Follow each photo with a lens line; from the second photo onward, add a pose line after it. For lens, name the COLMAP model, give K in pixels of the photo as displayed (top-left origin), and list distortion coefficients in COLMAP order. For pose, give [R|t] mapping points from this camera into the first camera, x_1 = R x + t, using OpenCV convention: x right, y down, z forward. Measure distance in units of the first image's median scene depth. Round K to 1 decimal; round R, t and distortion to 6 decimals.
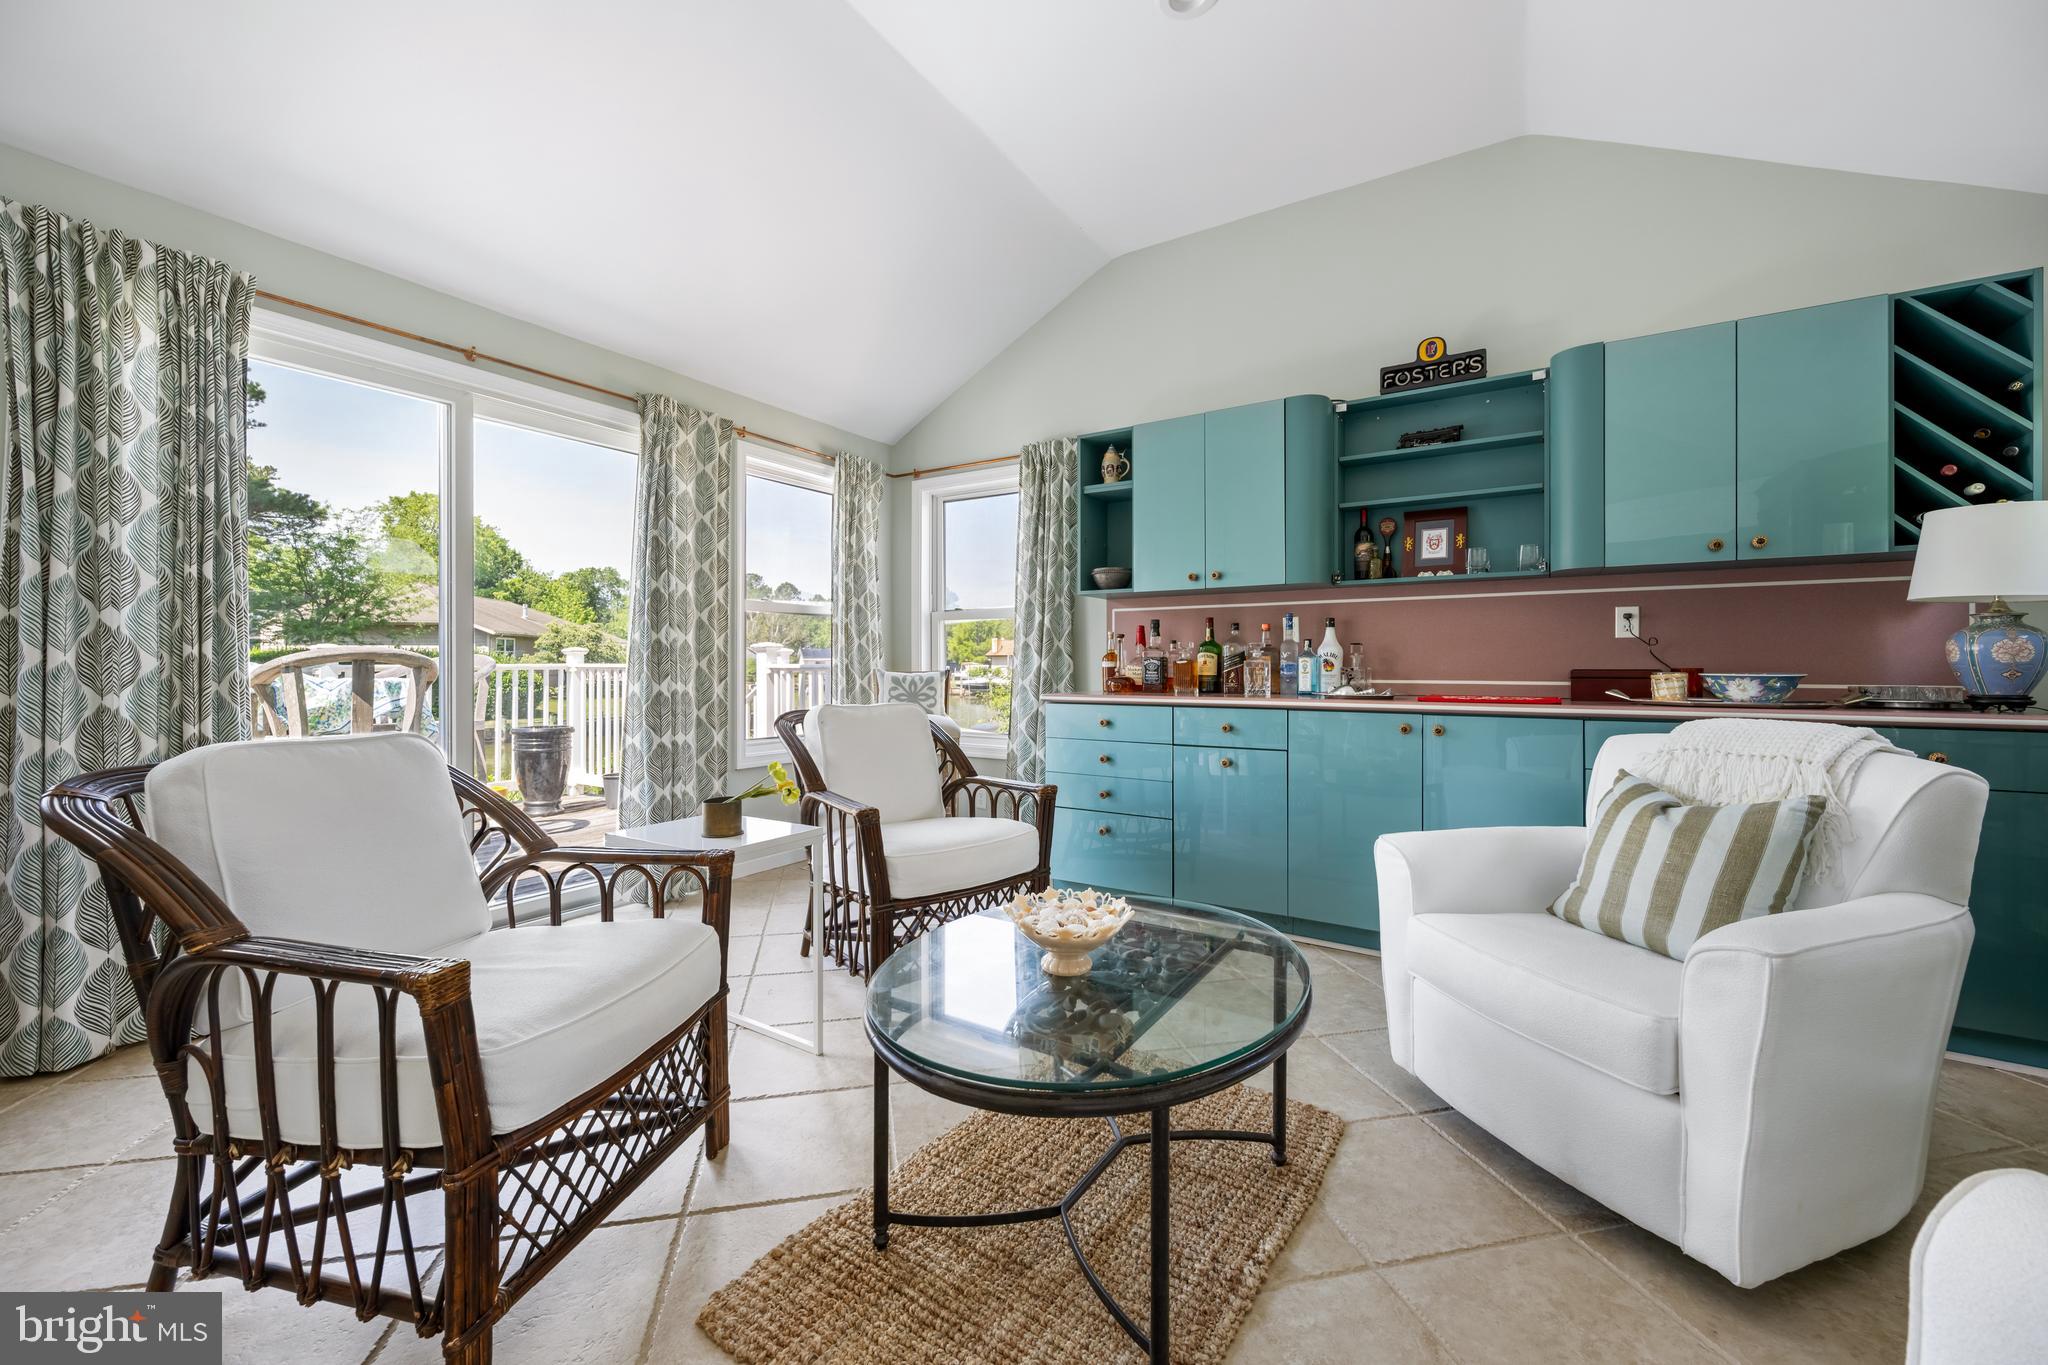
lens RADIAL K [[804.1, 0, 1038.9], [0, 804.1, 663.1], [0, 0, 1]] dist [0.006335, -0.000720]
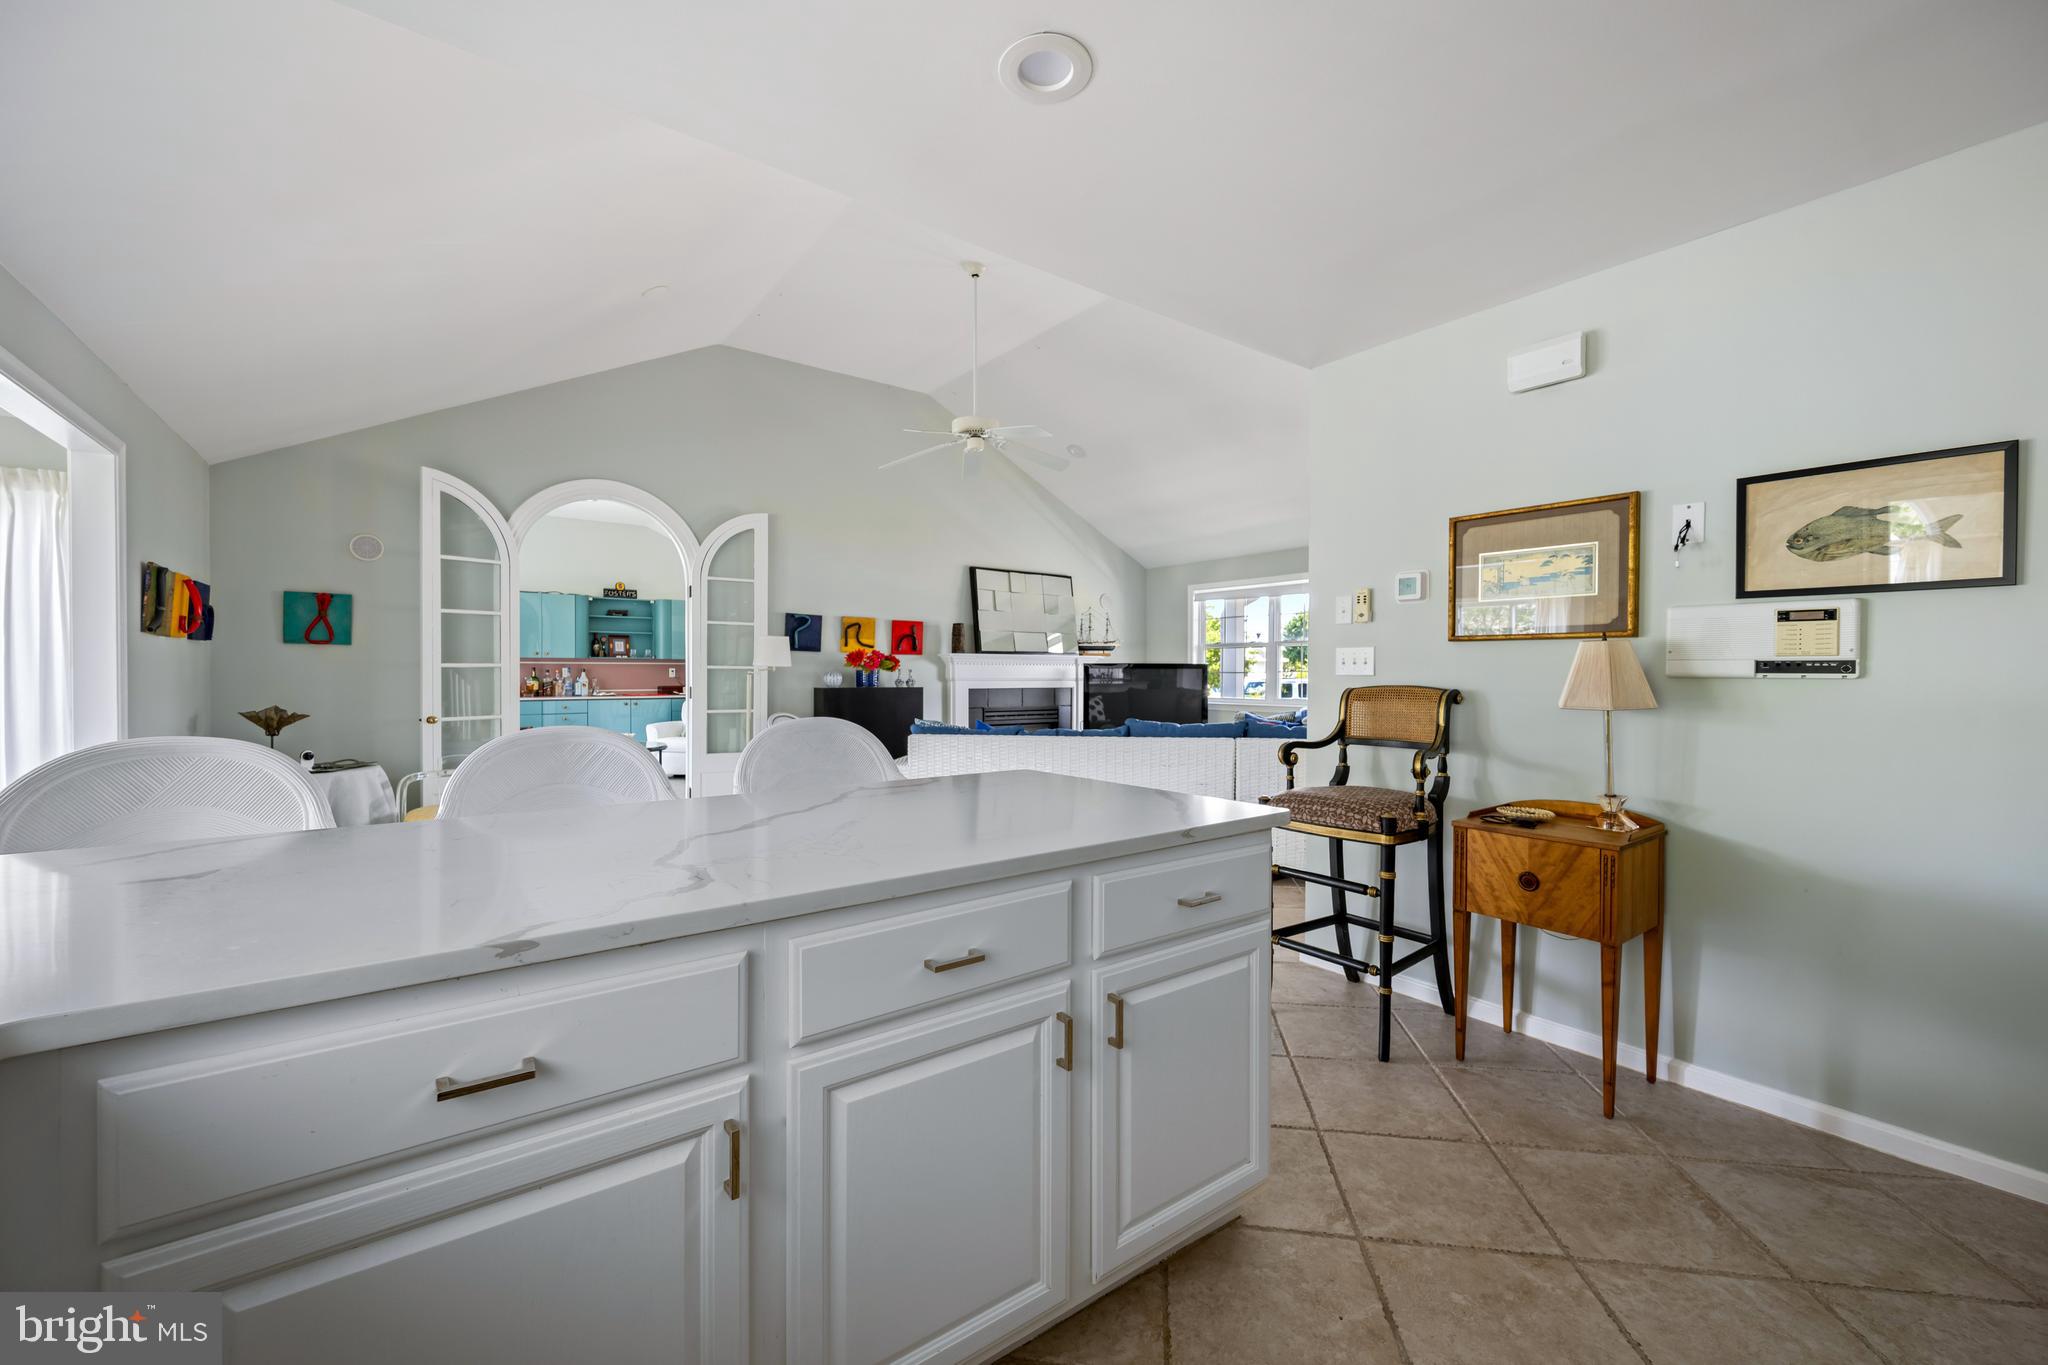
lens RADIAL K [[804.1, 0, 1009.8], [0, 804.1, 676.0], [0, 0, 1]] dist [0.006335, -0.000720]
pose [[0.380111, -0.000709, 0.924940, -1.629667], [0.004086, 0.999991, -0.000913, -0.019799], [-0.924932, 0.004127, 0.380111, -1.426938]]
